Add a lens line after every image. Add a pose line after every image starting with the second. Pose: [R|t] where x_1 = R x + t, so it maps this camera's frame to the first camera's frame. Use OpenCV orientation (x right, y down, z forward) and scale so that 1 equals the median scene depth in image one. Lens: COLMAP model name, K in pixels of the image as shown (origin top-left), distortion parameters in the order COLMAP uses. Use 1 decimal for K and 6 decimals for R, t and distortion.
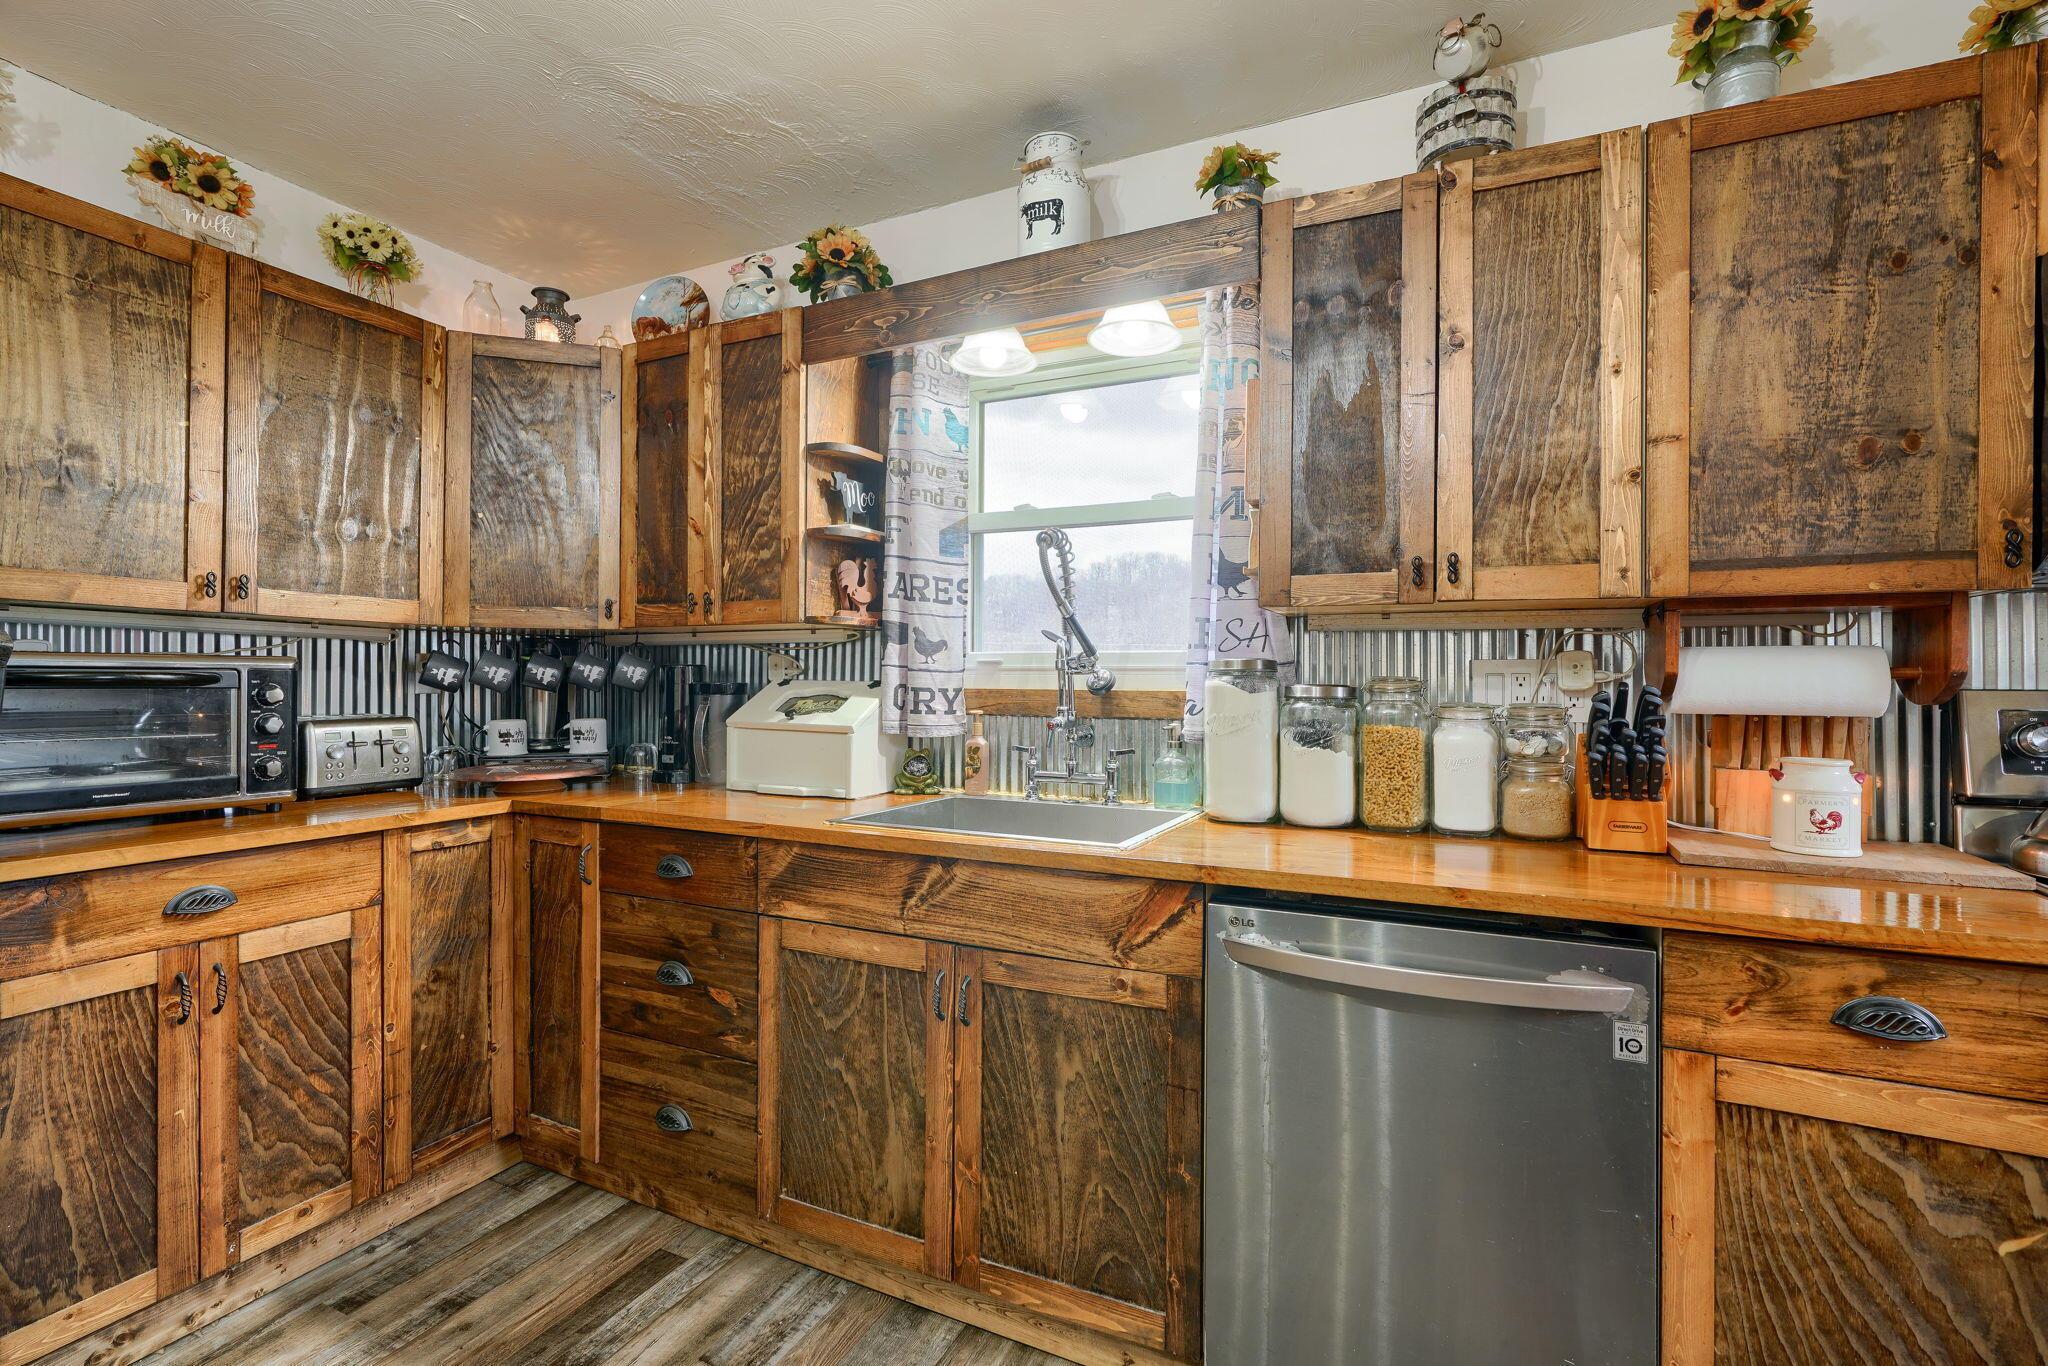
lens RADIAL K [[925.7, 0, 1032.7], [0, 925.7, 678.1], [0, 0, 1]] dist [-0.015369, 0.006297]
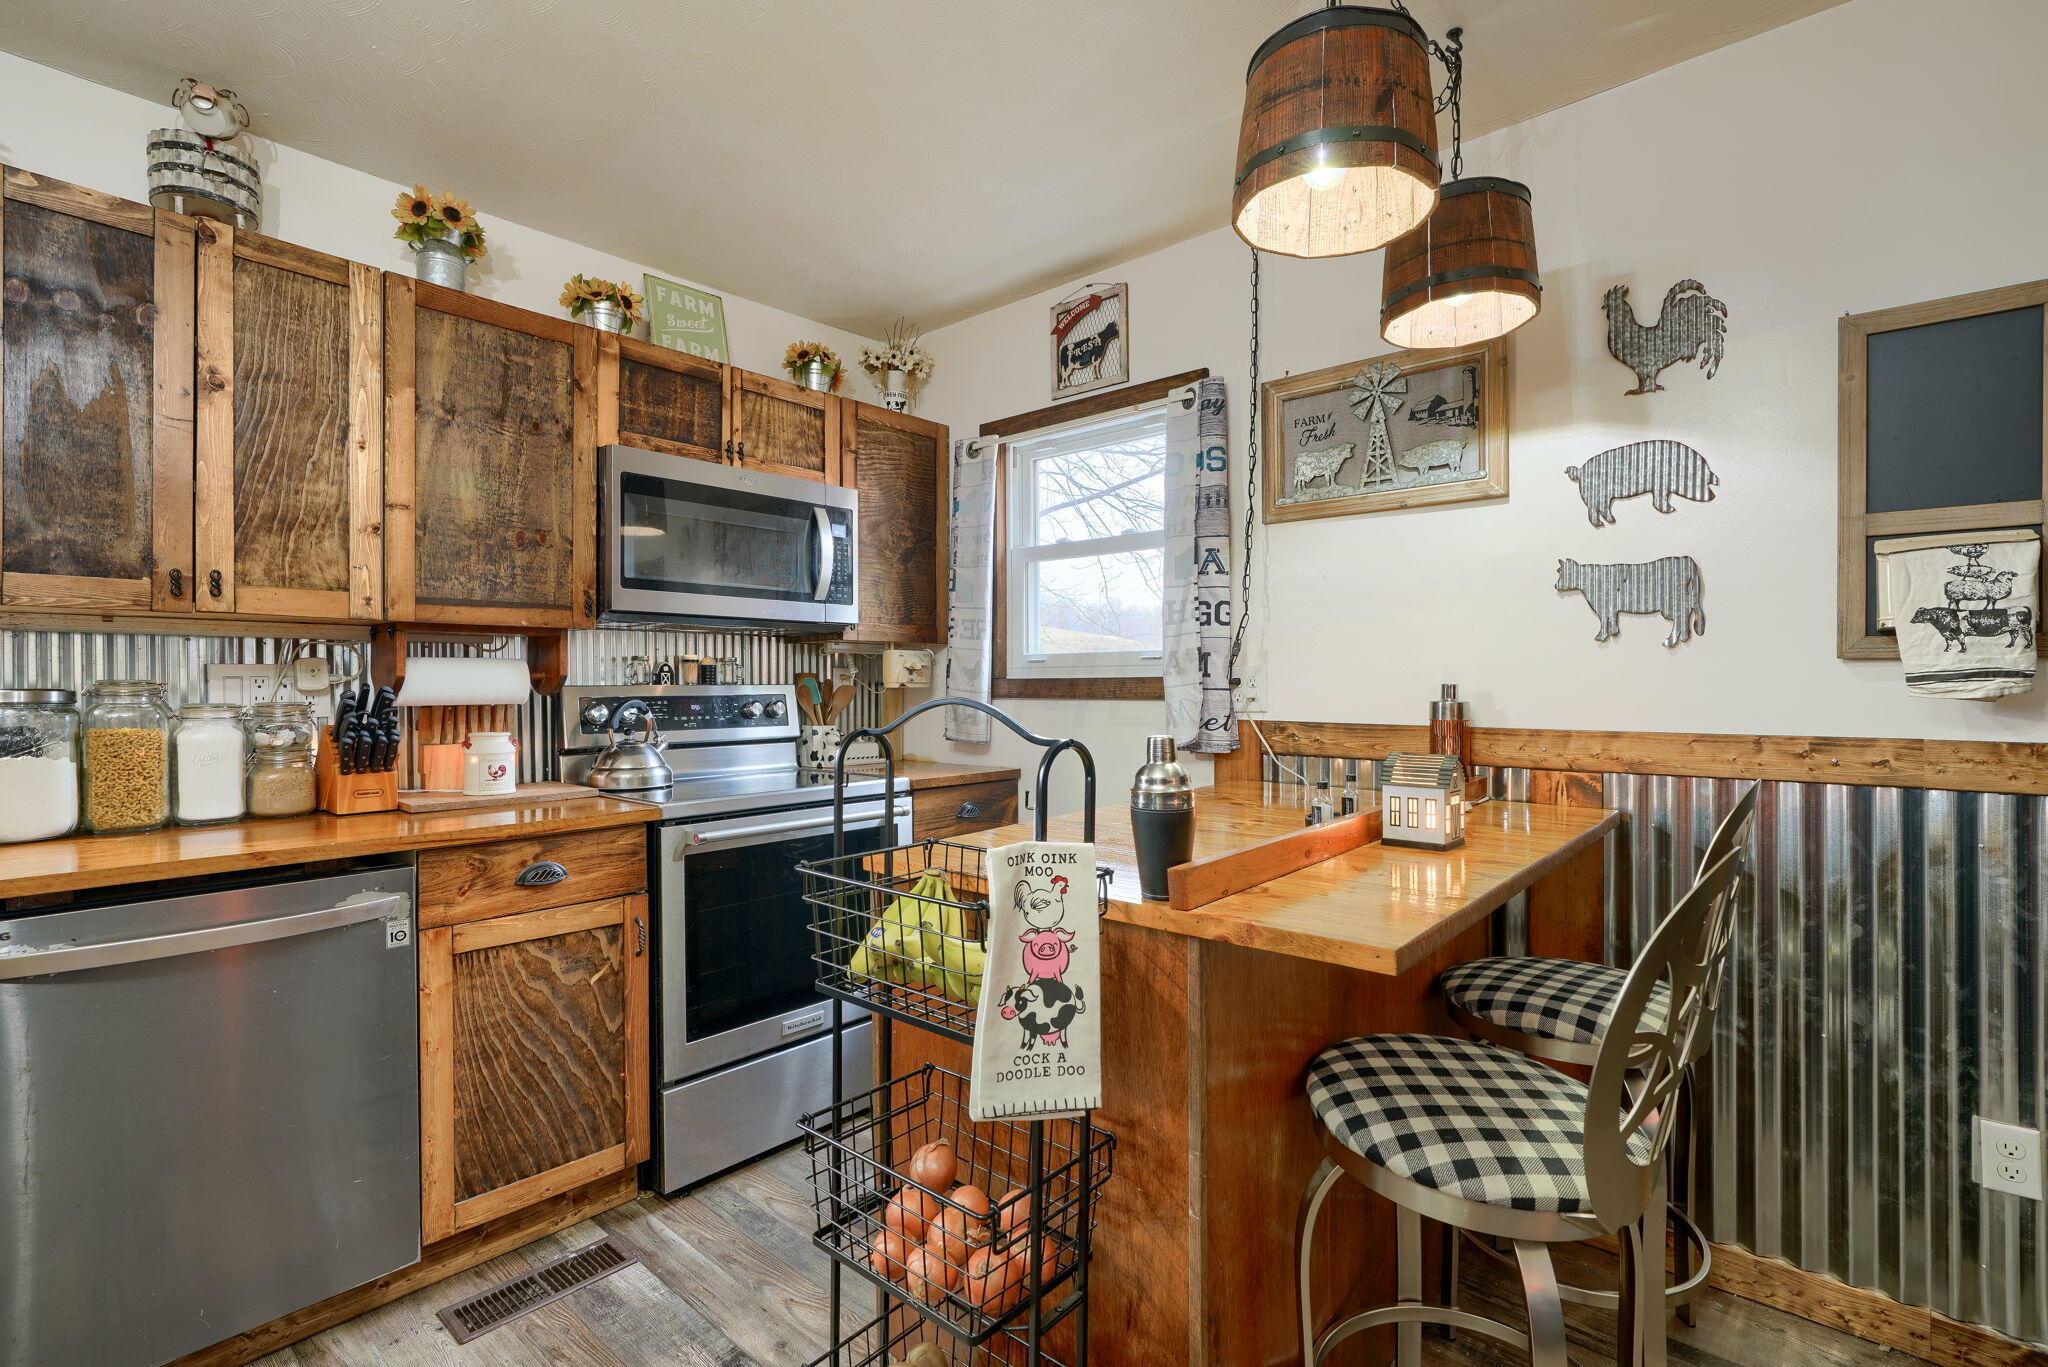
lens RADIAL K [[941.8, 0, 1031.3], [0, 941.8, 679.7], [0, 0, 1]] dist [-0.015170, 0.007992]
pose [[0.274386, -0.004858, 0.961607, -0.341304], [0.004477, 0.999983, 0.003774, -0.001297], [-0.961609, 0.003269, 0.274403, -0.250004]]
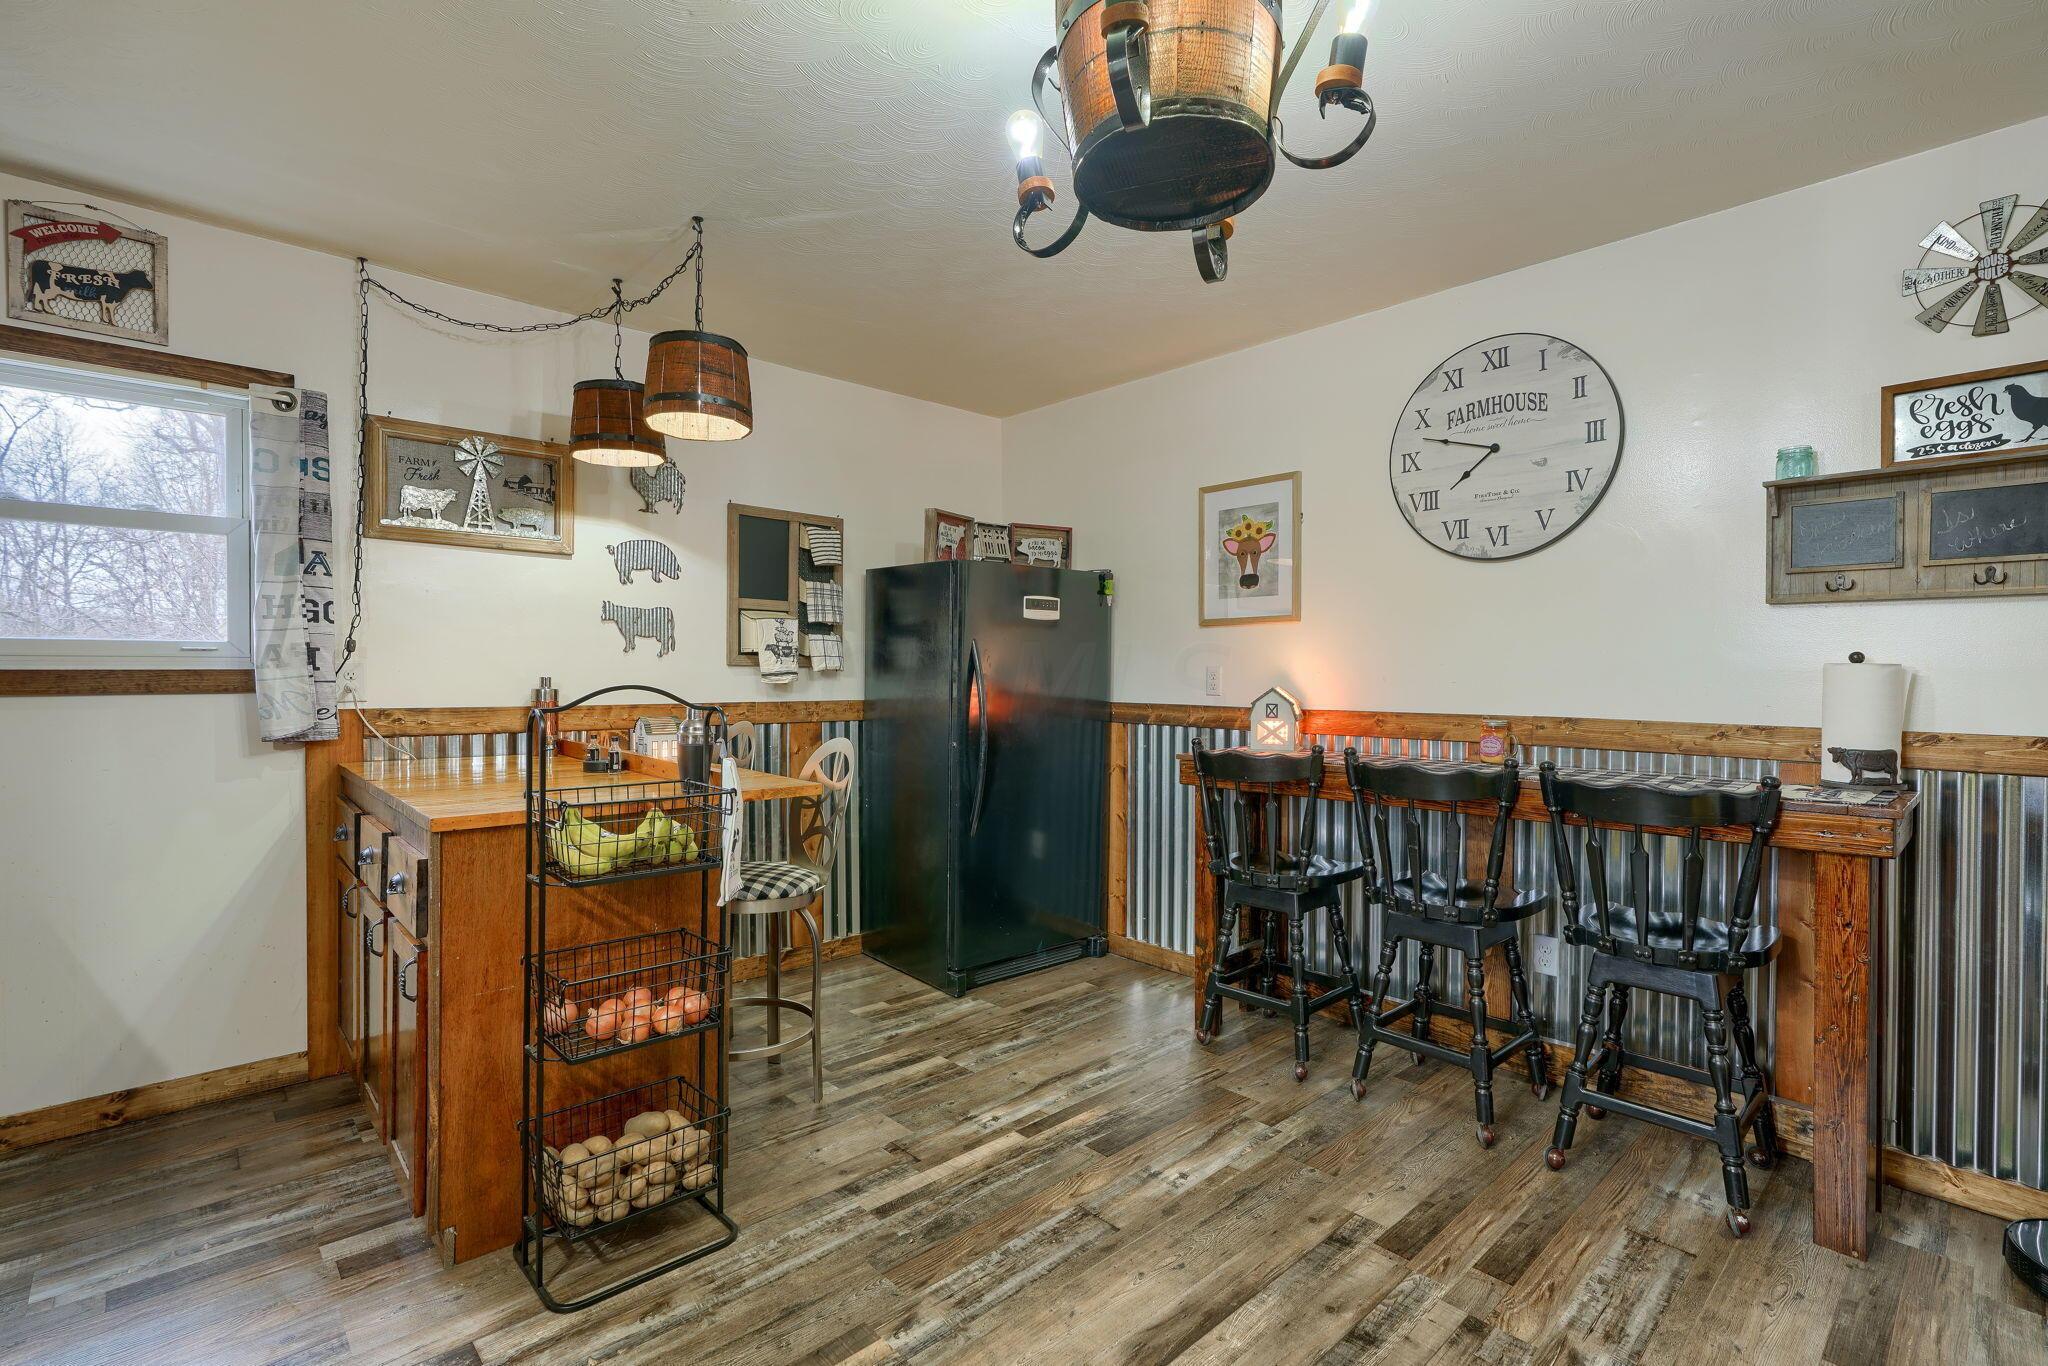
lens RADIAL K [[946.2, 0, 1024.0], [0, 946.2, 683.0], [0, 0, 1]] dist [0.001195, 0.000275]
pose [[-0.927775, -0.011287, 0.372970, -0.552506], [-0.007835, 0.999911, 0.010771, -0.003834], [-0.373059, 0.007071, -0.927781, 0.923617]]
